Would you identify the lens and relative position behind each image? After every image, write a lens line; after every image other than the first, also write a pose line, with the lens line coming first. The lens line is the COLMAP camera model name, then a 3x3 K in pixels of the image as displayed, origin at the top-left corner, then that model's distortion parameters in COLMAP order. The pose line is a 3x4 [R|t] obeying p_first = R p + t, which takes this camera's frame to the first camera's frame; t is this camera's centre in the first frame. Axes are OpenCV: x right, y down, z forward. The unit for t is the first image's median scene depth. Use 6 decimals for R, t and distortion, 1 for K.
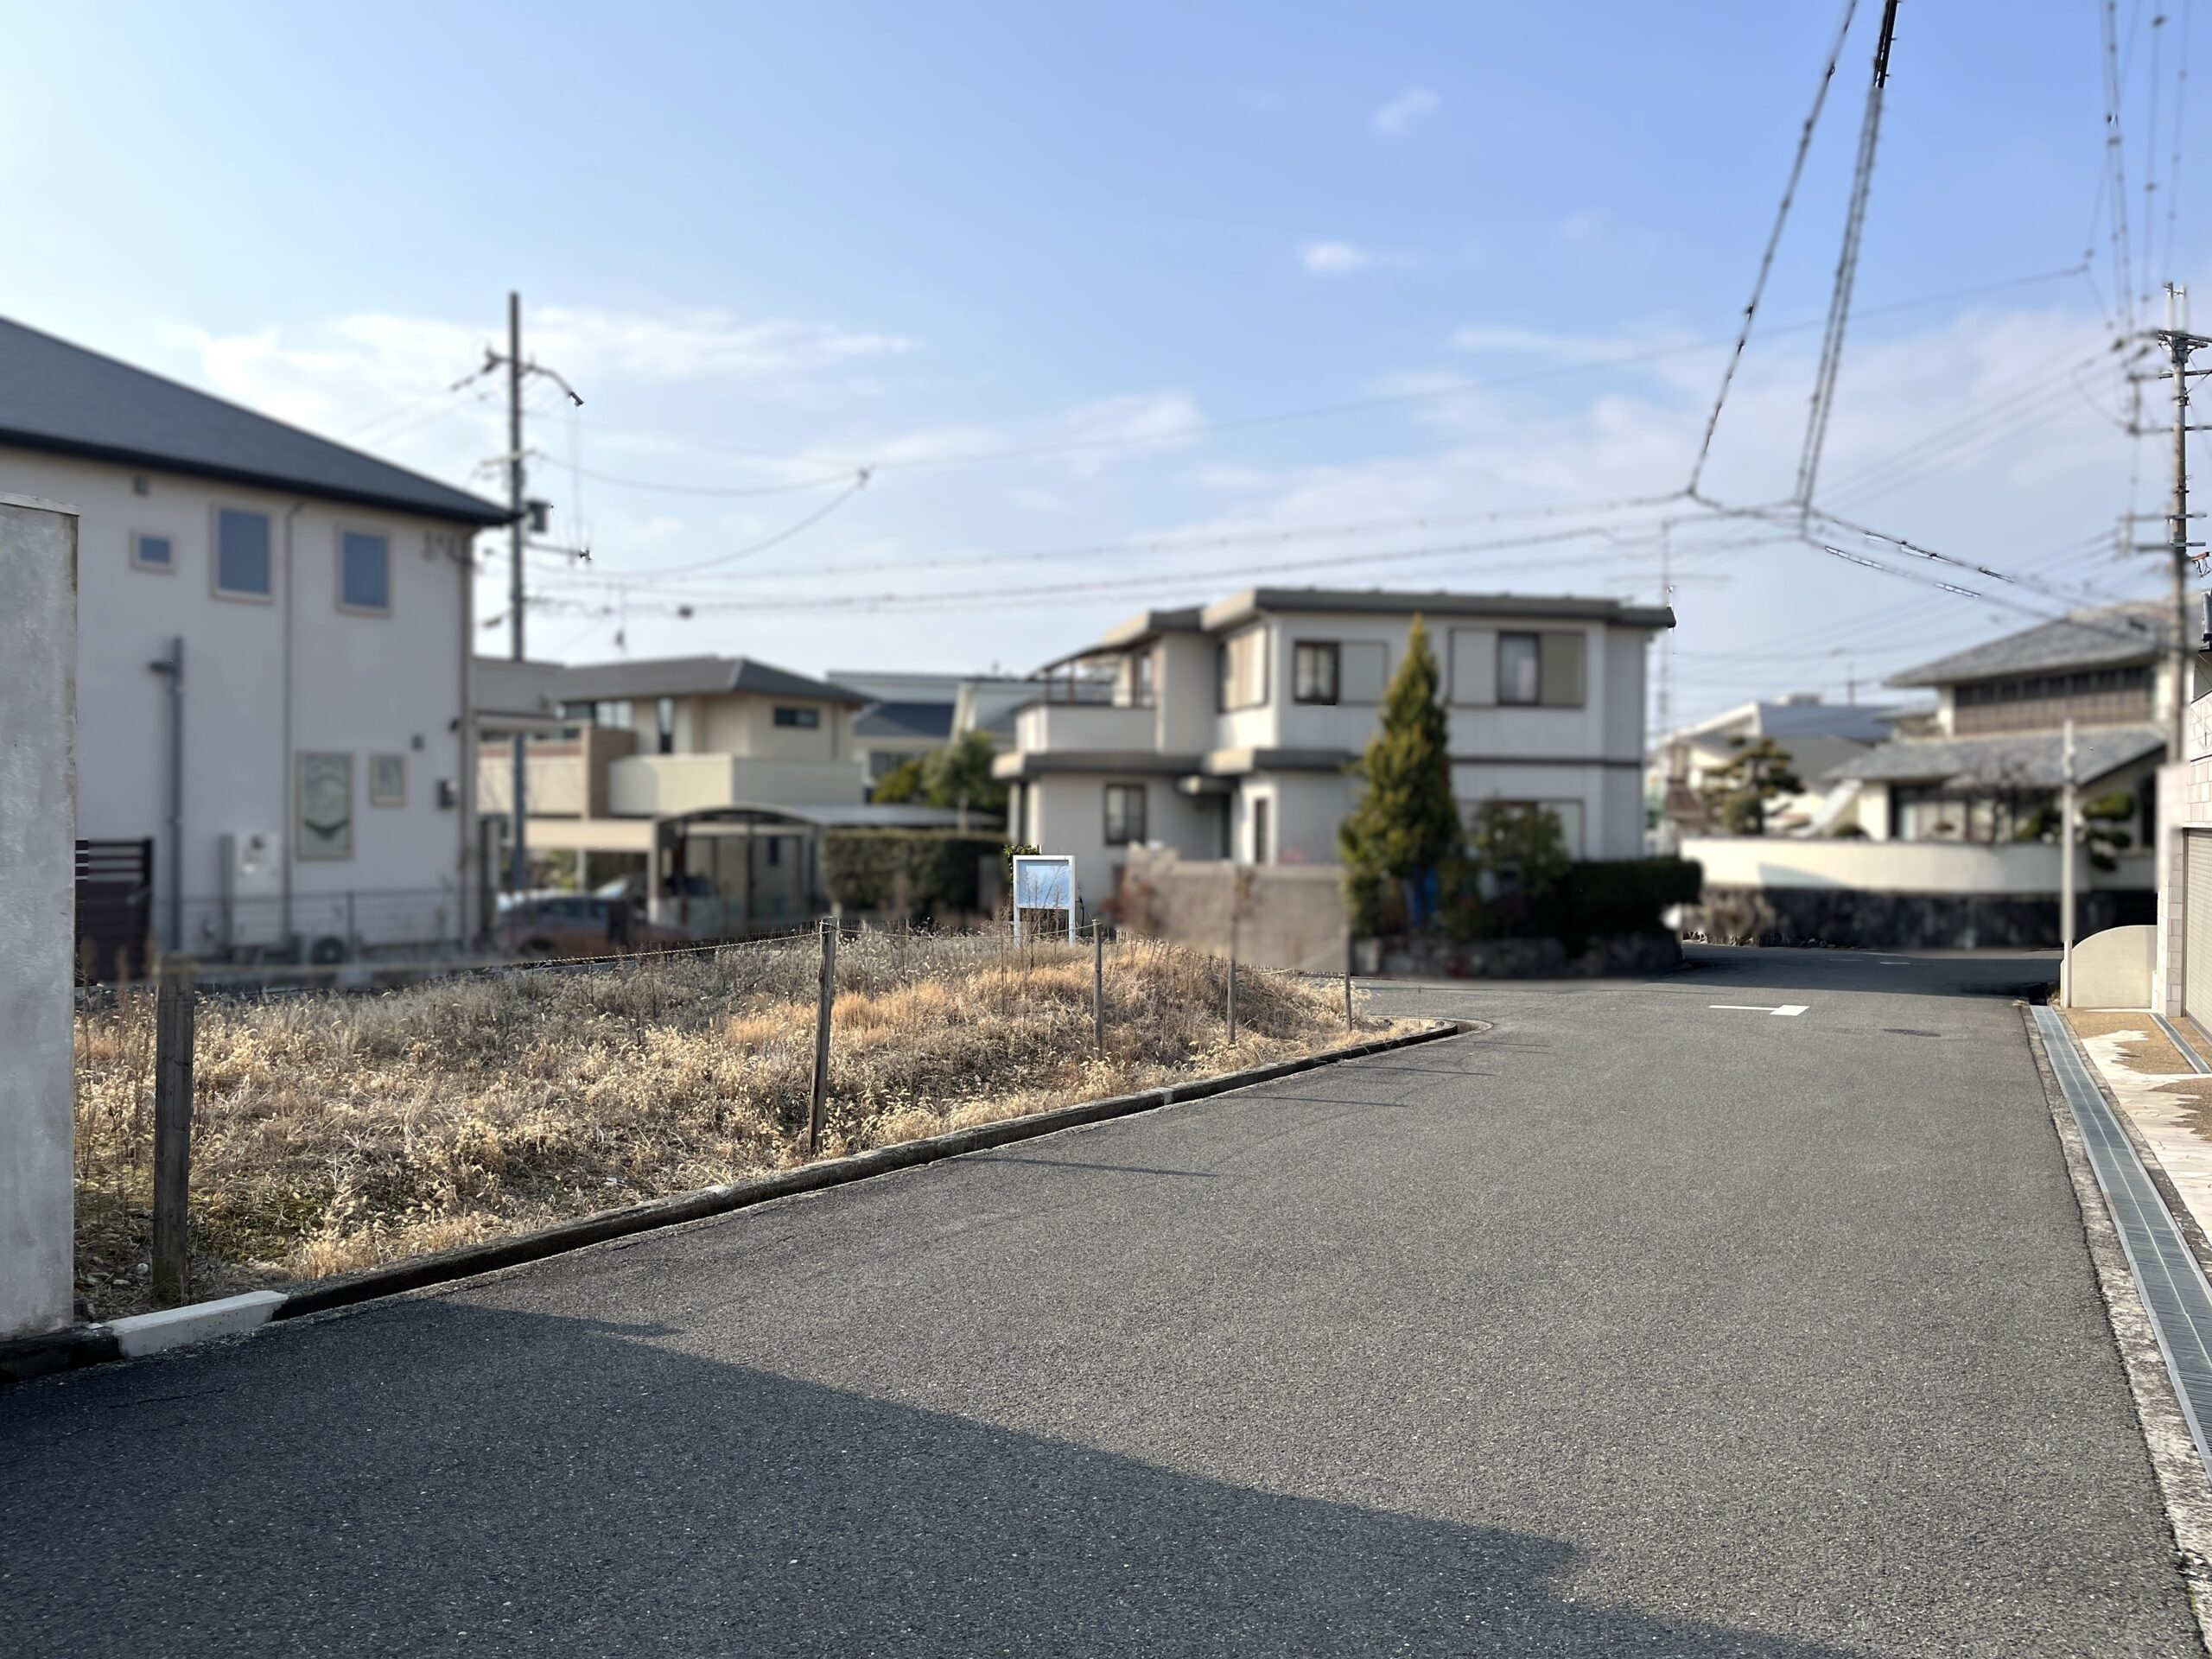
lens RADIAL K [[1666.7, 0, 1122.4], [0, 1666.7, 826.7], [0, 0, 1]] dist [0.068794, -0.091174]
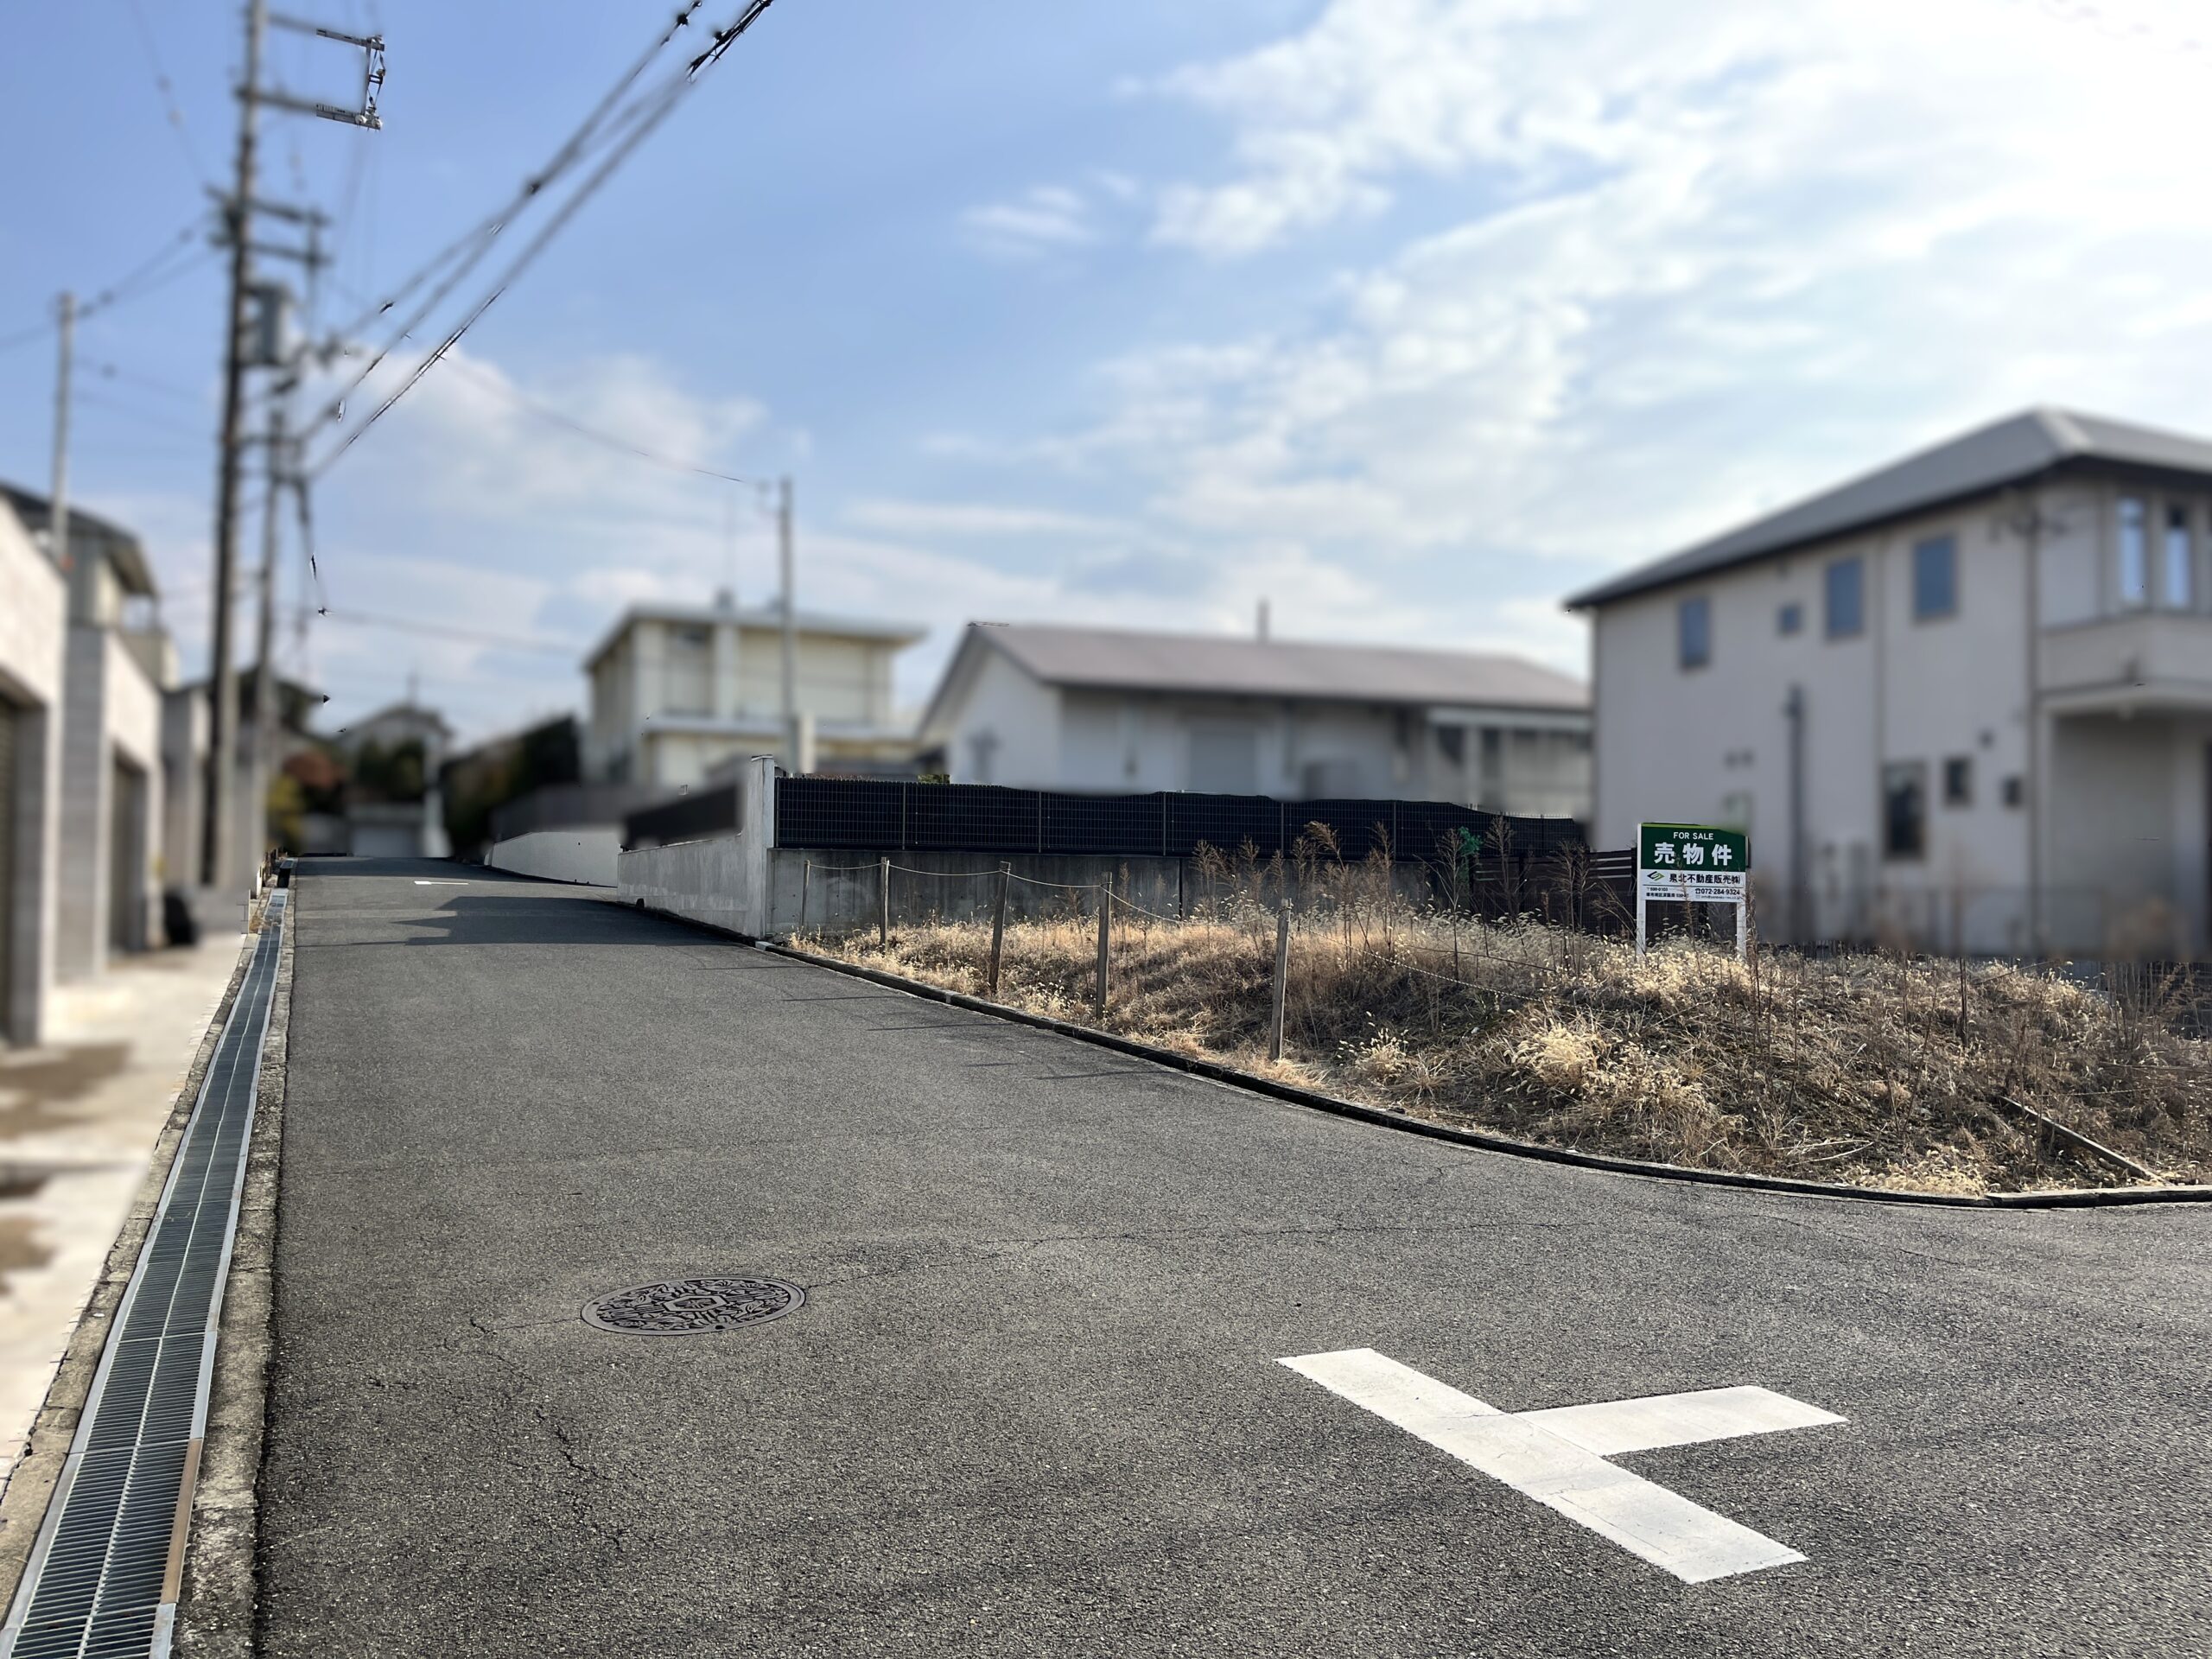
lens RADIAL K [[1666.7, 0, 1119.7], [0, 1666.7, 810.5], [0, 0, 1]] dist [0.068794, -0.091174]
pose [[-0.599389, -0.058228, -0.798337, 0.684294], [-0.016474, 0.998037, -0.060425, 0.060071], [0.800288, -0.023066, -0.599172, 1.280162]]
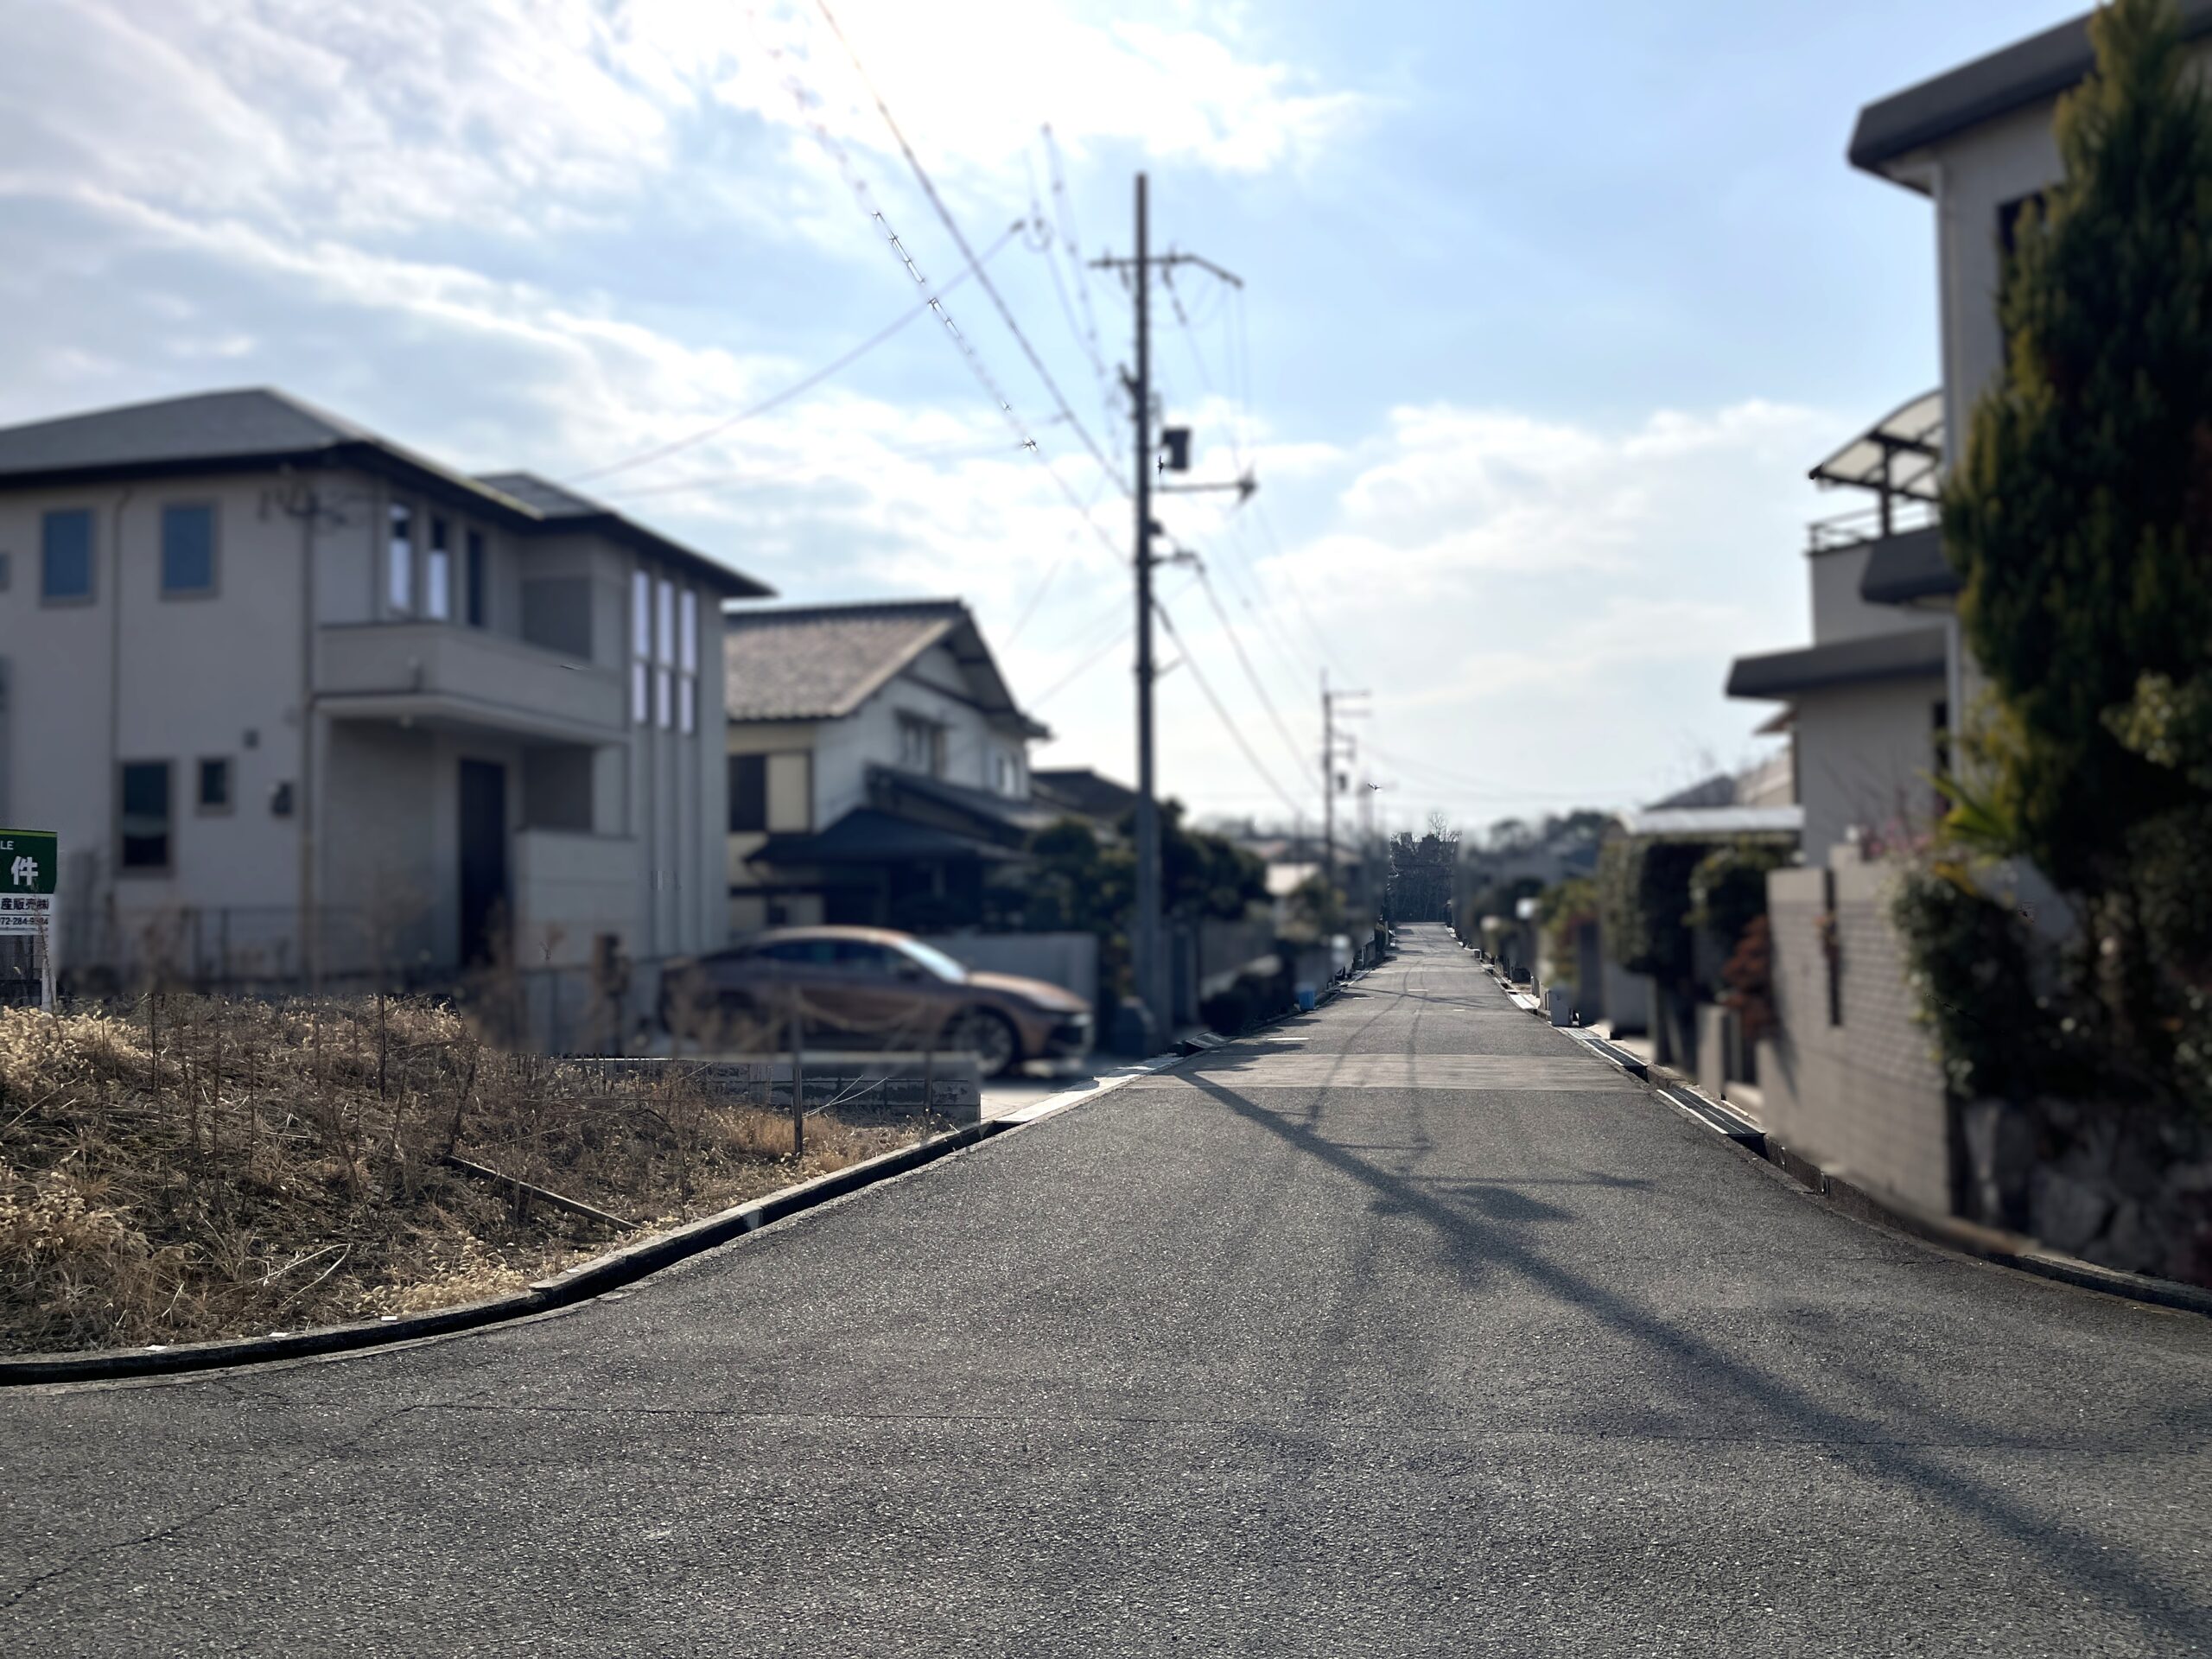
lens RADIAL K [[1666.7, 0, 1126.1], [0, 1666.7, 847.2], [0, 0, 1]] dist [0.068794, -0.091174]
pose [[0.400905, -0.046759, -0.914925, 0.572005], [0.015241, 0.998899, -0.044372, 0.052103], [0.915993, 0.003845, 0.401176, 1.155411]]
